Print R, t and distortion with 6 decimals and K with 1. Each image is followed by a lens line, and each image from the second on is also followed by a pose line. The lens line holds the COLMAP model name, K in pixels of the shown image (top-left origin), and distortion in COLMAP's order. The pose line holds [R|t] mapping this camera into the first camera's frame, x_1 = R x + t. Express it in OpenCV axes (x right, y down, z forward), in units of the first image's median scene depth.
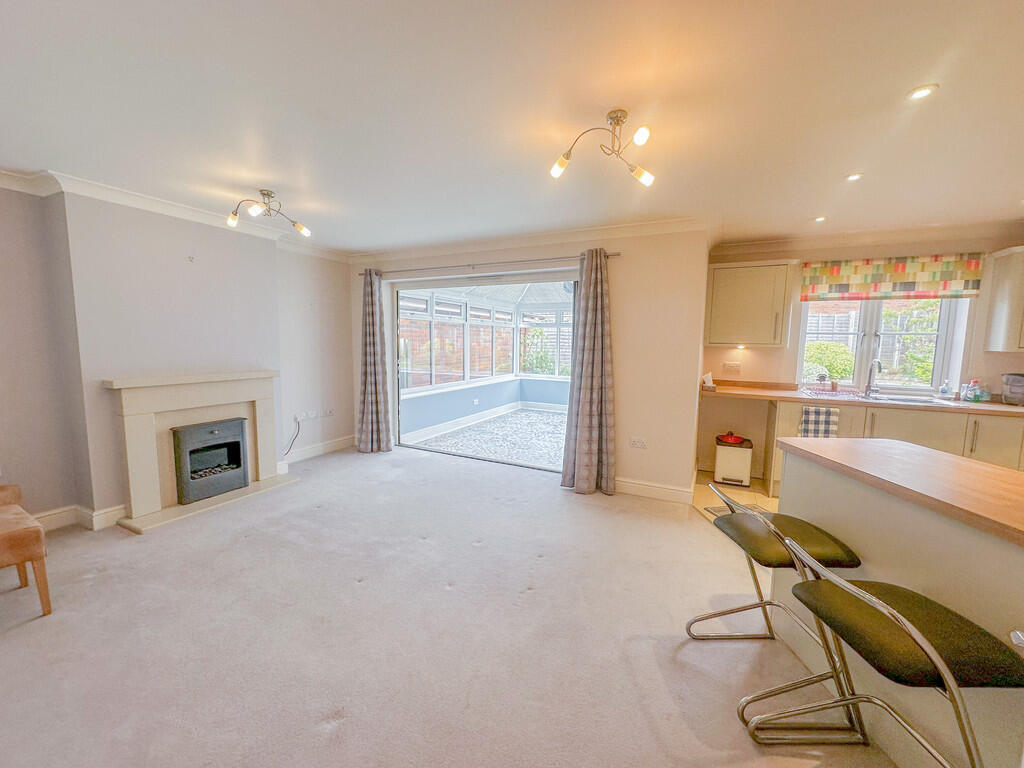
lens RADIAL K [[406.9, 0, 512.6], [0, 406.9, 383.4], [0, 0, 1]] dist [-0.006783, 0.000709]
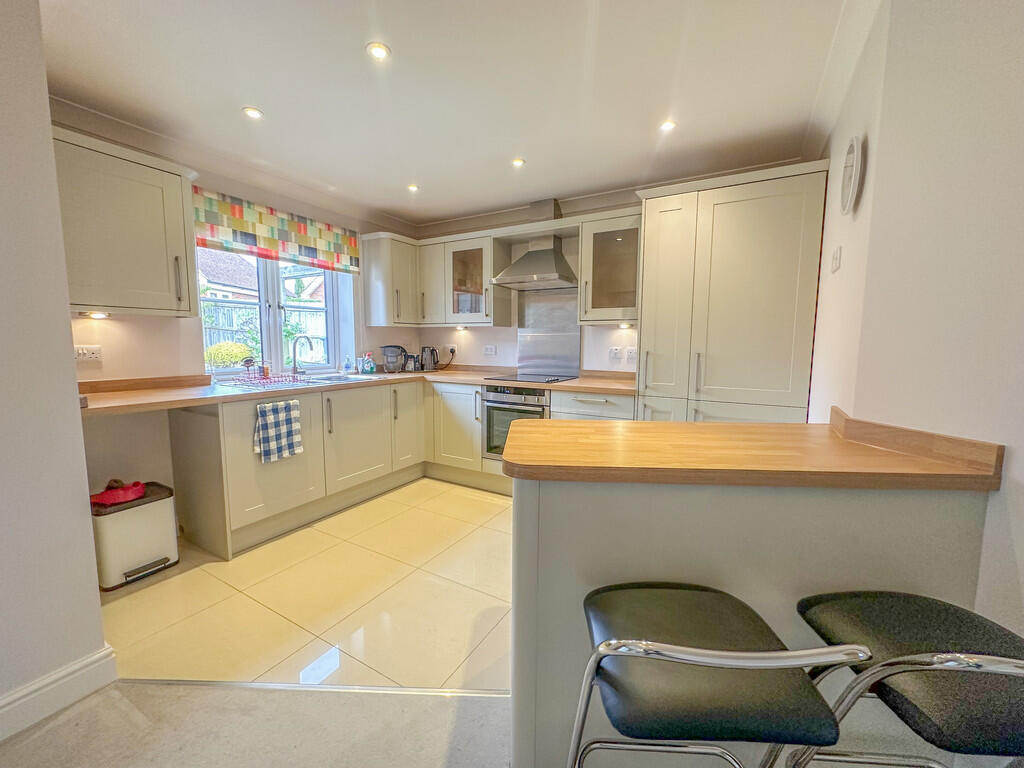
lens RADIAL K [[406.9, 0, 512.9], [0, 406.9, 384.2], [0, 0, 1]] dist [-0.006783, 0.000709]
pose [[0.051442, -0.120003, 0.991440, 0.080256], [0.094928, 0.988847, 0.114764, -0.013597], [-0.994154, 0.088211, 0.062259, 0.524388]]
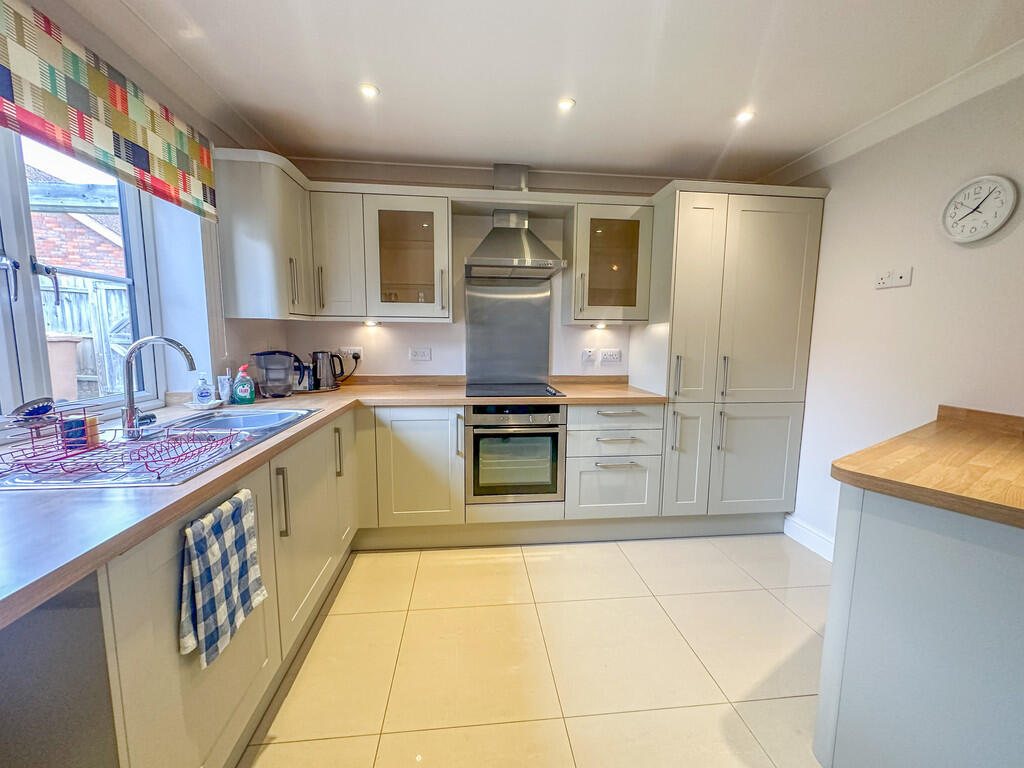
lens RADIAL K [[406.9, 0, 513.5], [0, 406.9, 384.1], [0, 0, 1]] dist [-0.006783, 0.000709]
pose [[-0.543347, -0.118743, 0.831068, 0.398704], [0.067466, 0.980568, 0.184212, -0.062758], [-0.836793, 0.156160, -0.524777, 0.923908]]
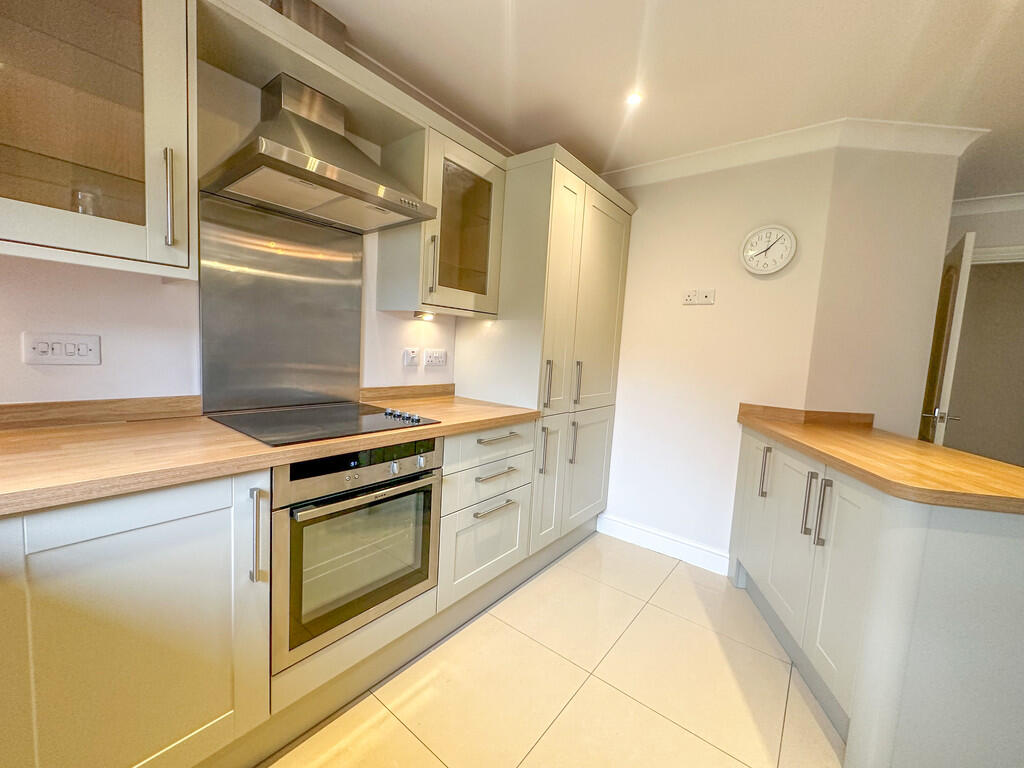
lens RADIAL K [[406.9, 0, 512.9], [0, 406.9, 385.6], [0, 0, 1]] dist [-0.006783, 0.000709]
pose [[-0.977296, -0.091757, 0.190979, 0.757982], [-0.053541, 0.979059, 0.196410, -0.039408], [-0.205001, 0.181726, -0.961743, 0.889213]]
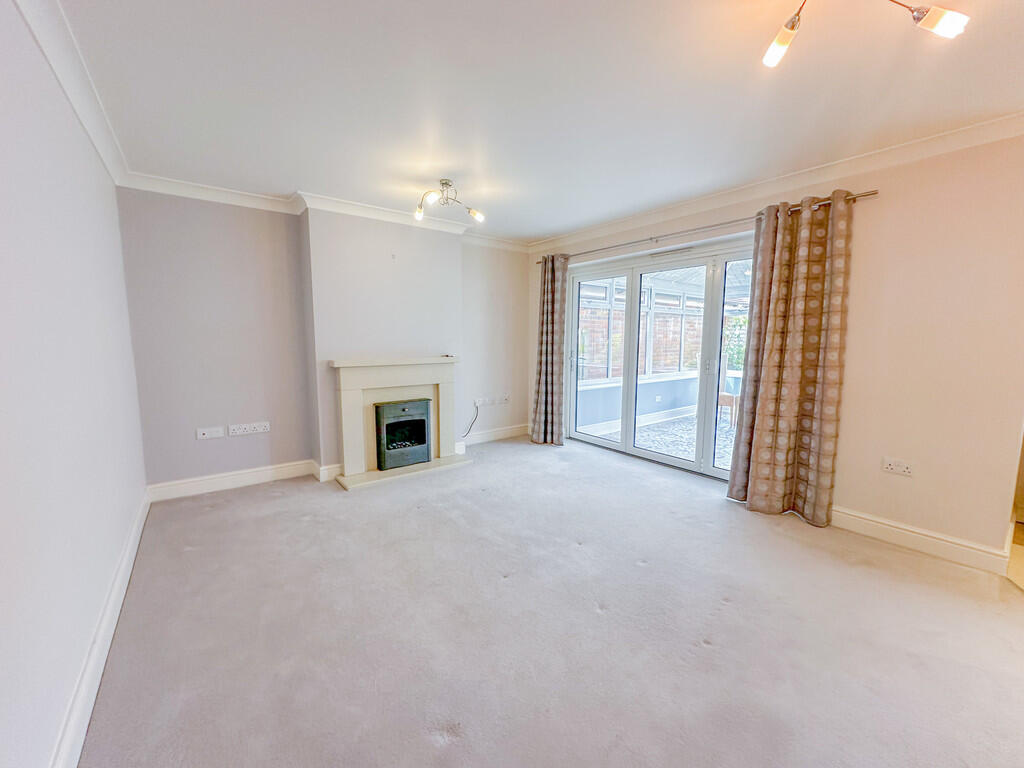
lens RADIAL K [[406.9, 0, 512.4], [0, 406.9, 383.7], [0, 0, 1]] dist [-0.006783, 0.000709]
pose [[0.900117, 0.038238, -0.433966, 0.016490], [-0.036447, 0.999258, 0.012452, 0.022755], [0.434120, 0.004609, 0.900843, 0.112417]]
